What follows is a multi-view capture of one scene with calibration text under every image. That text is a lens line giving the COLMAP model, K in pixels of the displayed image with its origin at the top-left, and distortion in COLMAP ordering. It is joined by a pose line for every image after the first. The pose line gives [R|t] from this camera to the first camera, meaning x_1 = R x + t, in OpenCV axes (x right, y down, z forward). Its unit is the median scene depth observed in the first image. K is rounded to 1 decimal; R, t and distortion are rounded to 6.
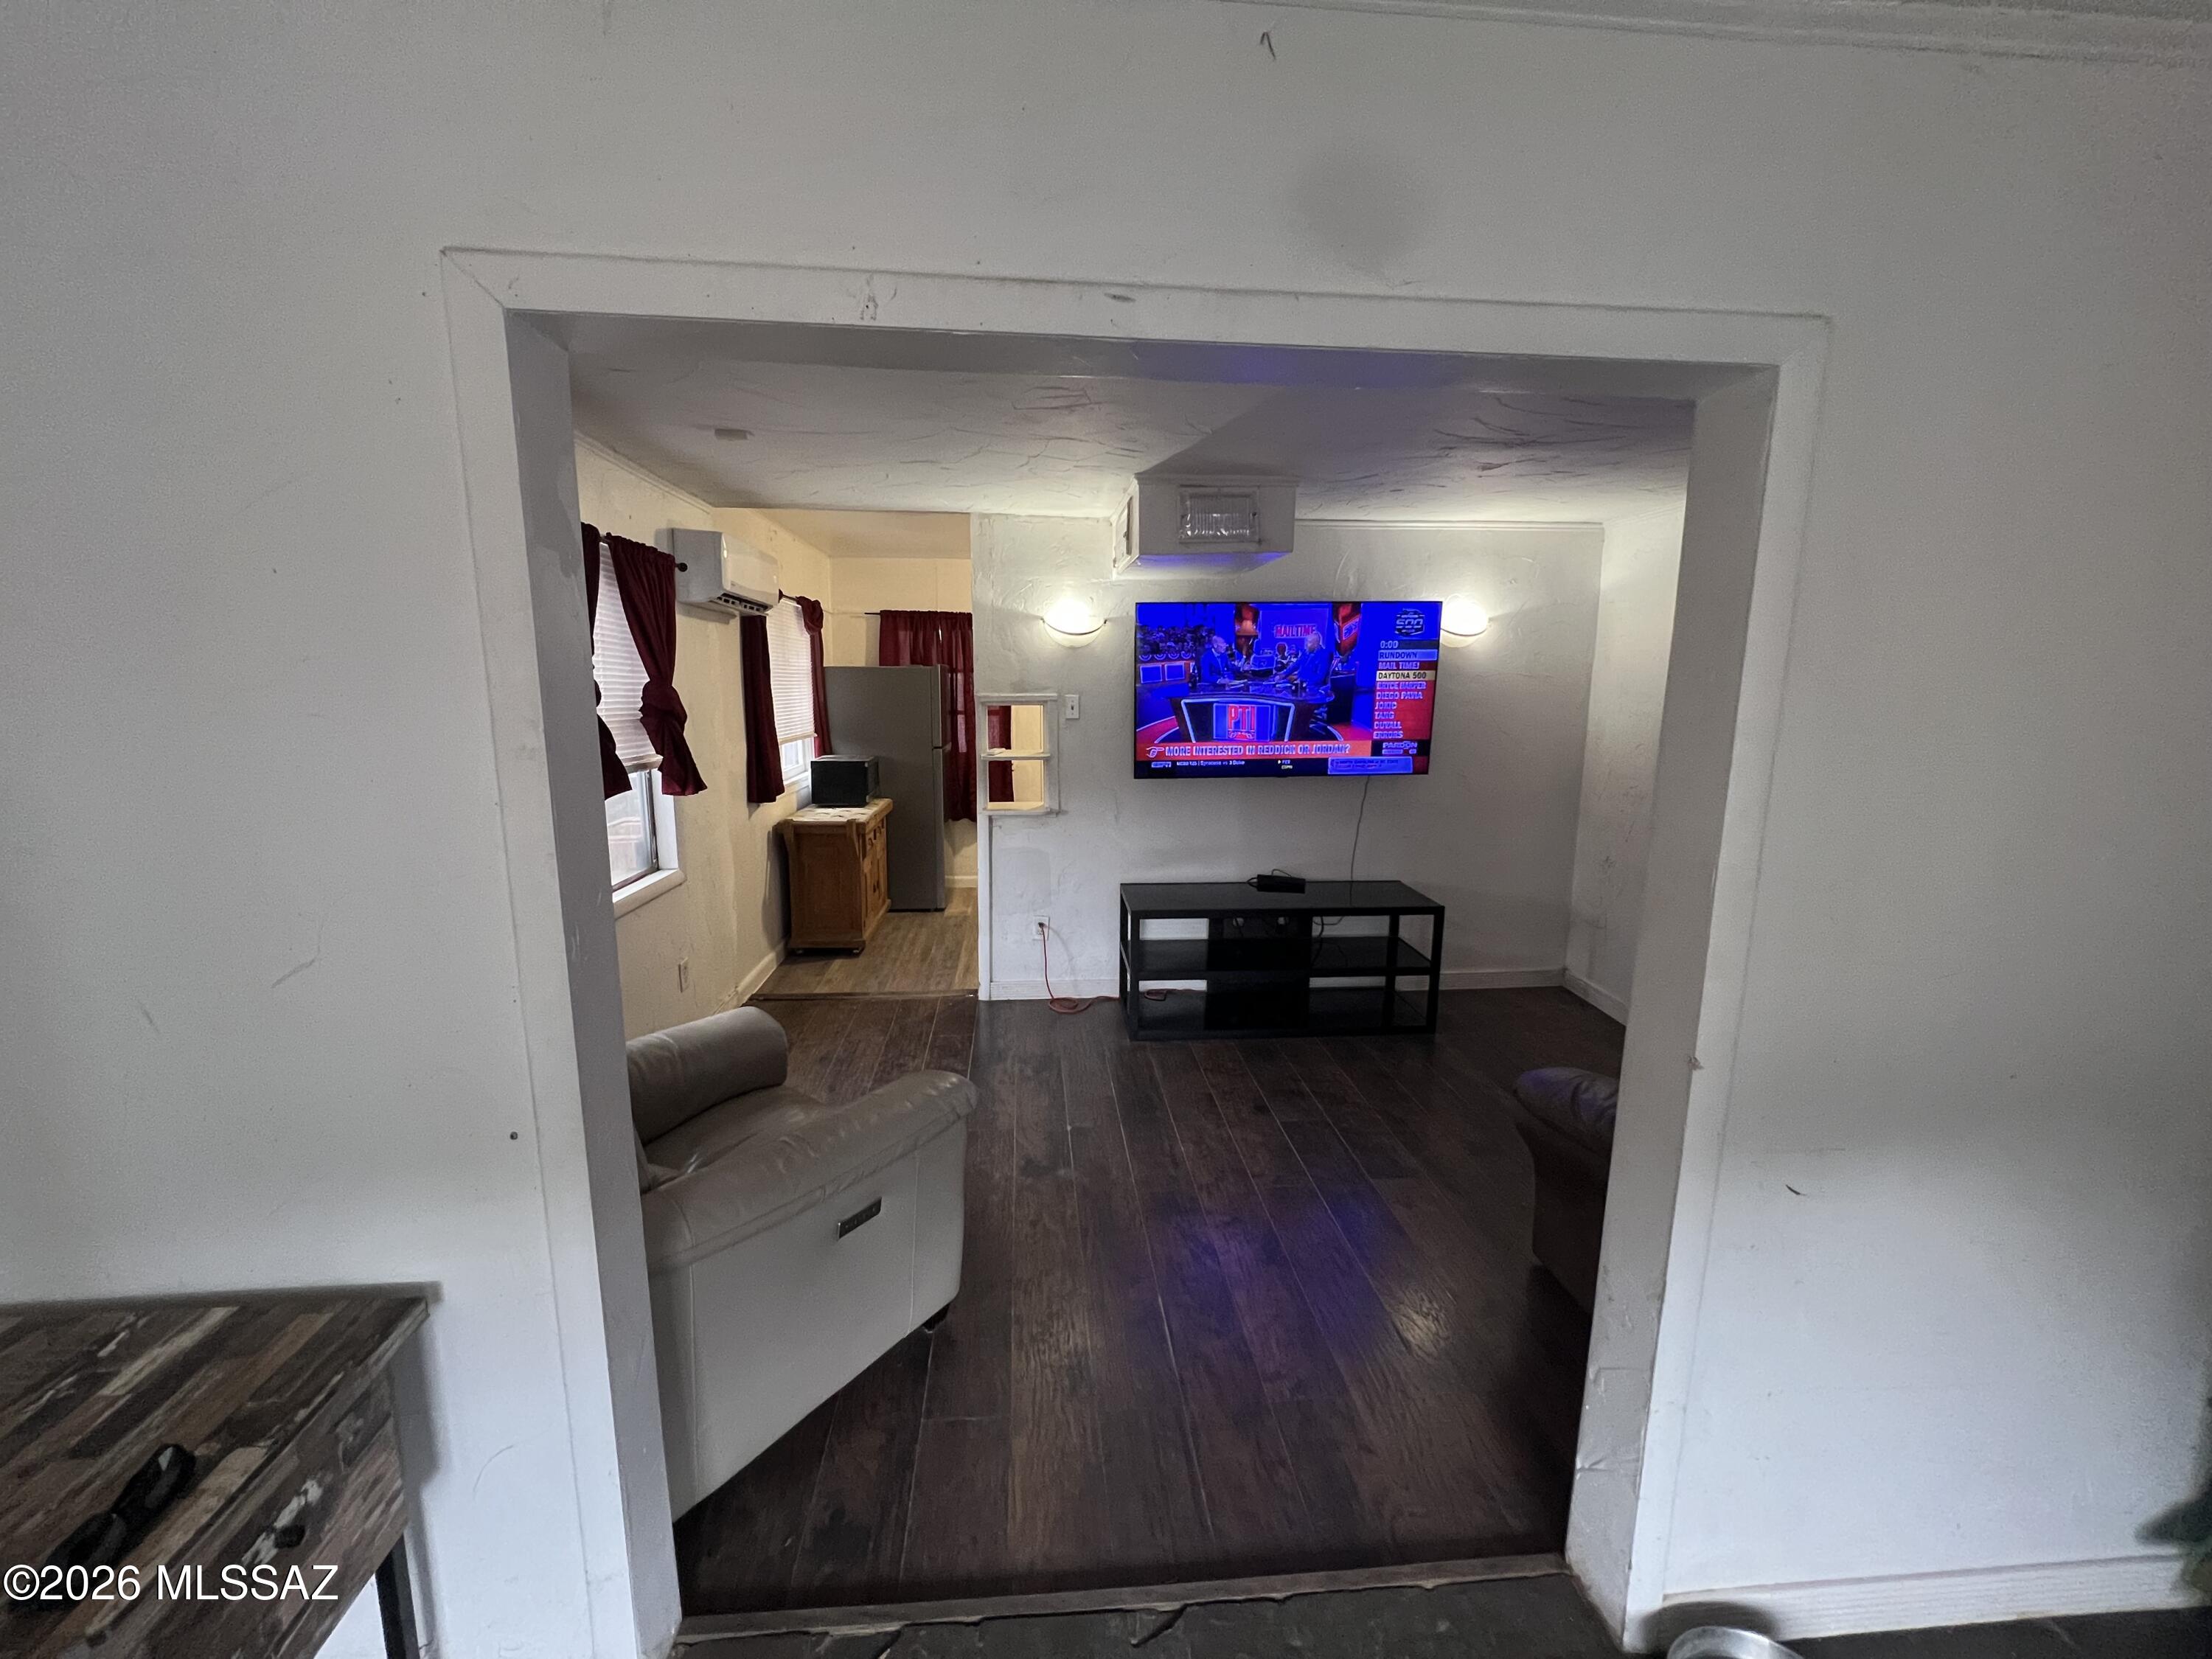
lens RADIAL K [[889.9, 0, 1095.3], [0, 889.9, 820.2], [0, 0, 1]] dist [-0.001991, 0.000749]
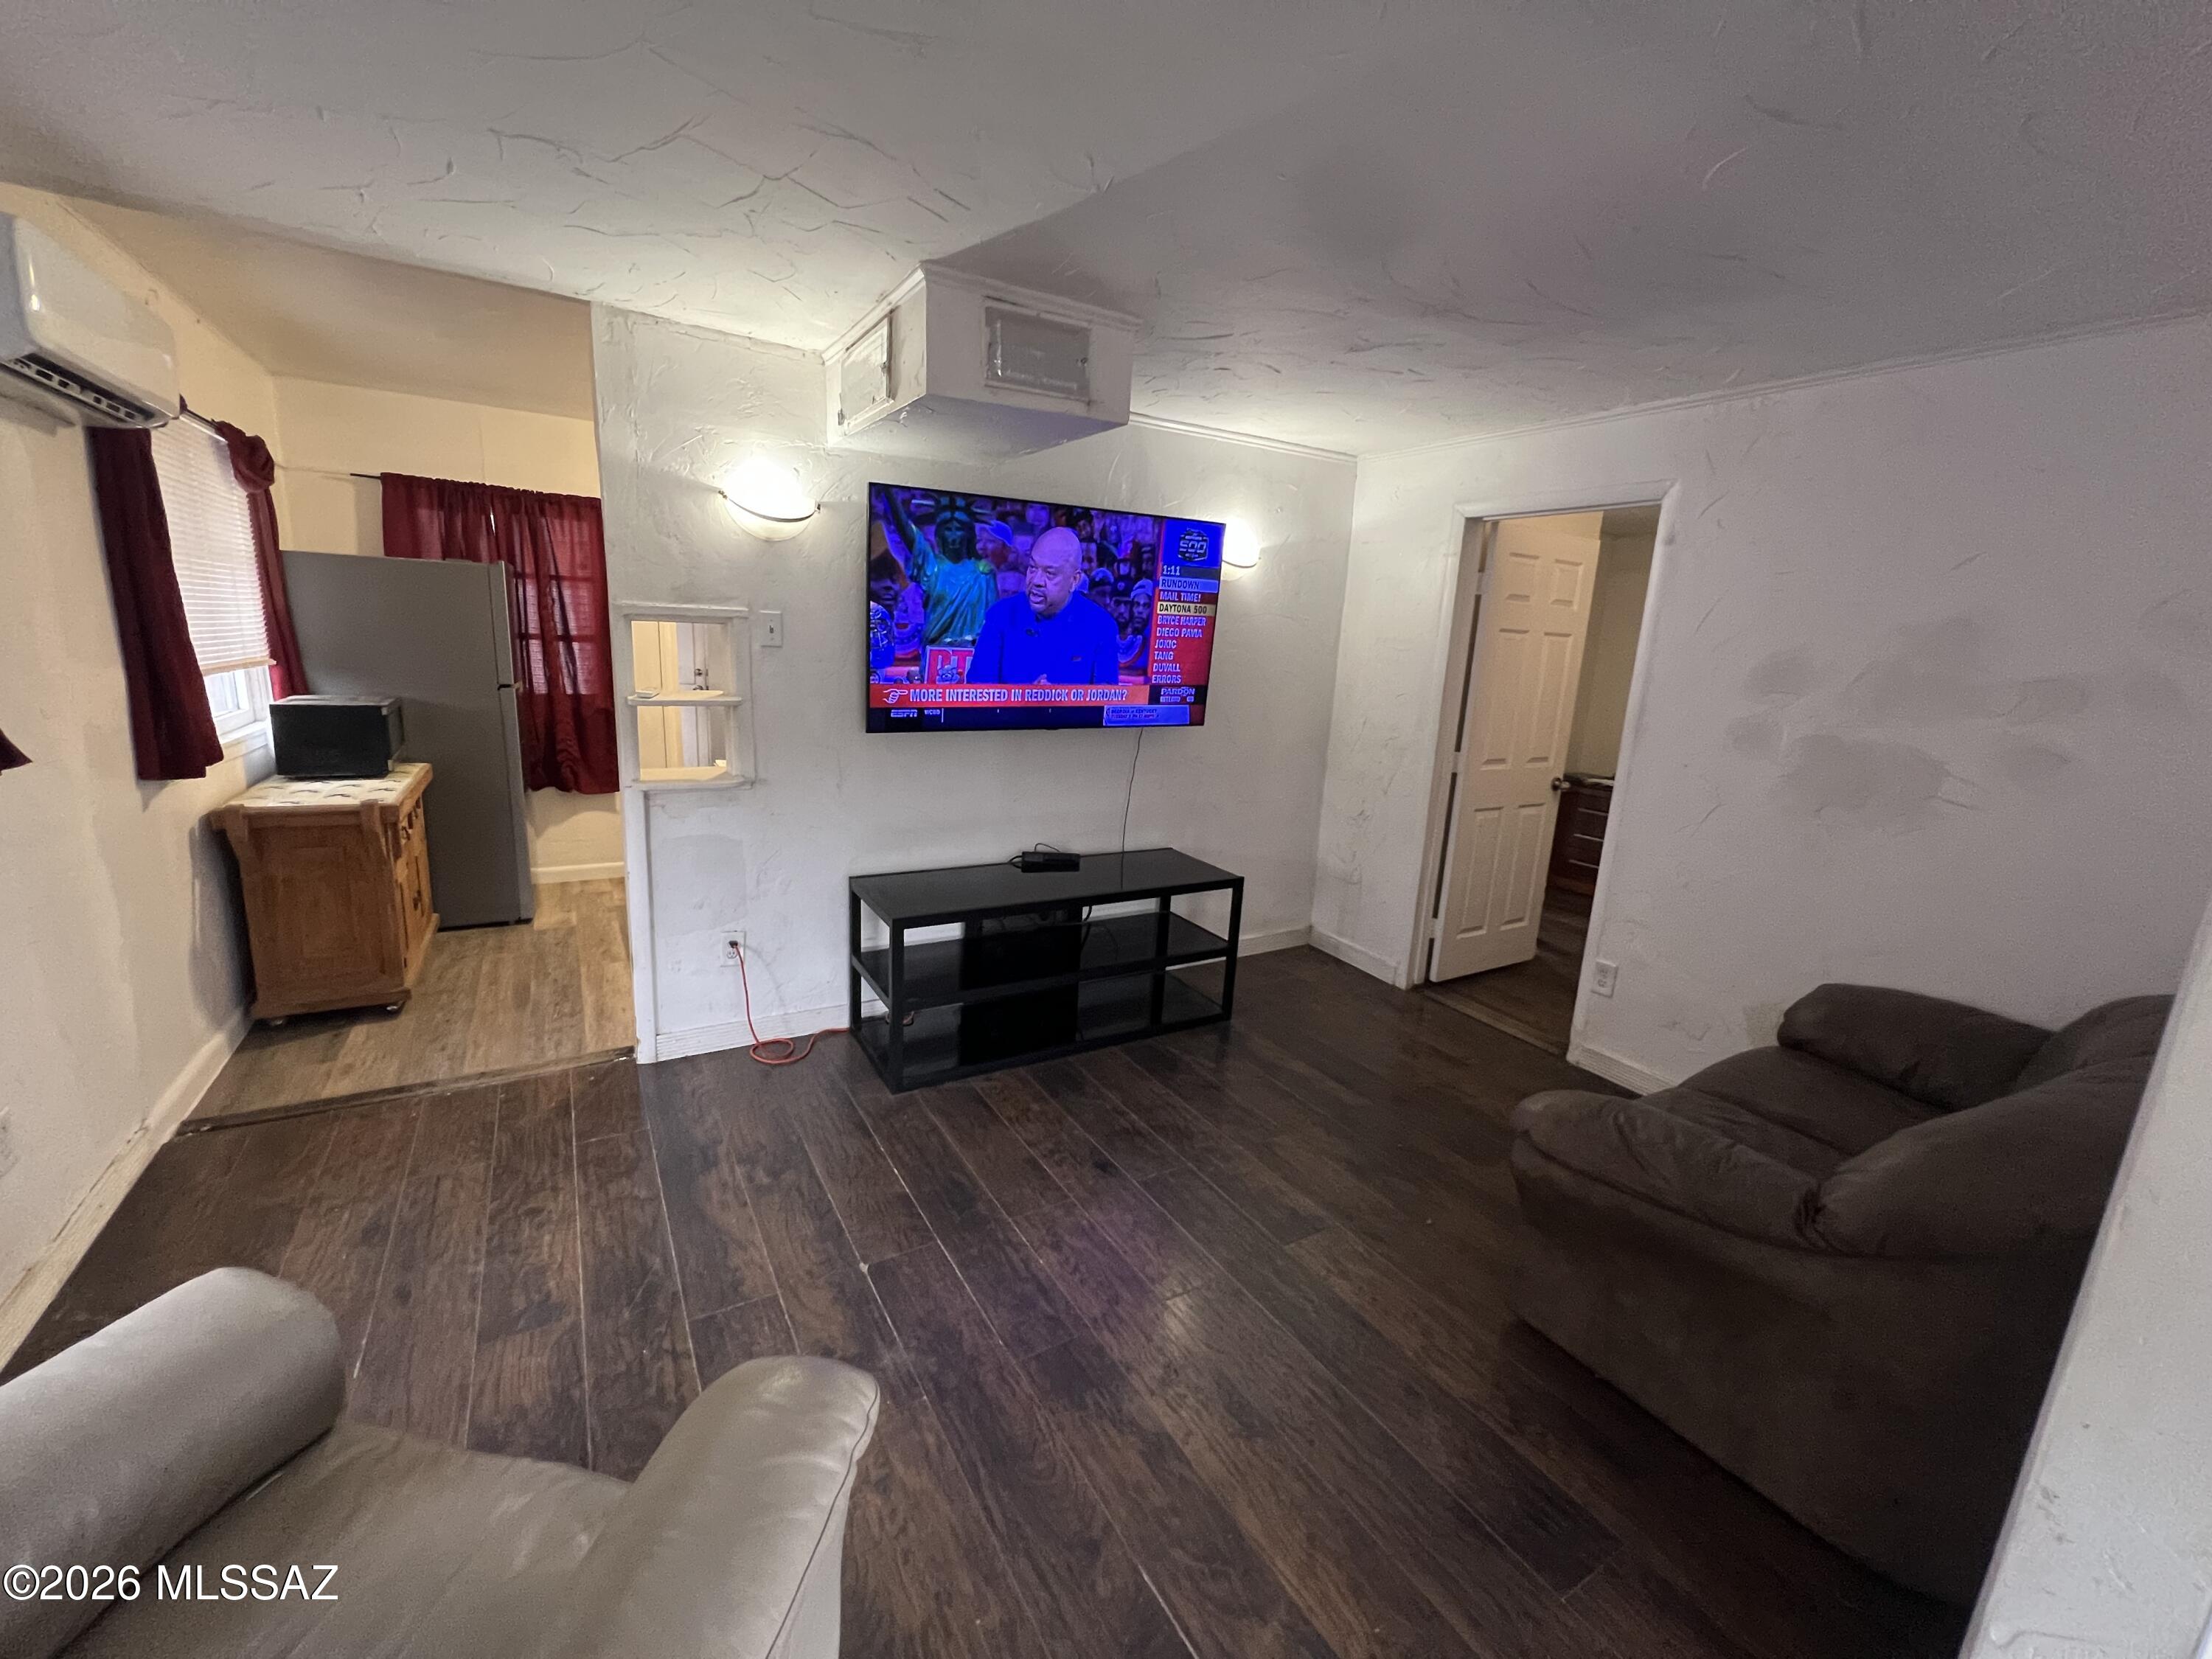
lens RADIAL K [[889.9, 0, 1096.0], [0, 889.9, 823.9], [0, 0, 1]] dist [-0.001991, 0.000749]
pose [[0.895603, -0.051237, 0.441894, -0.111593], [0.023463, 0.997403, 0.068093, -0.017219], [-0.444235, -0.050616, 0.894479, 0.260351]]
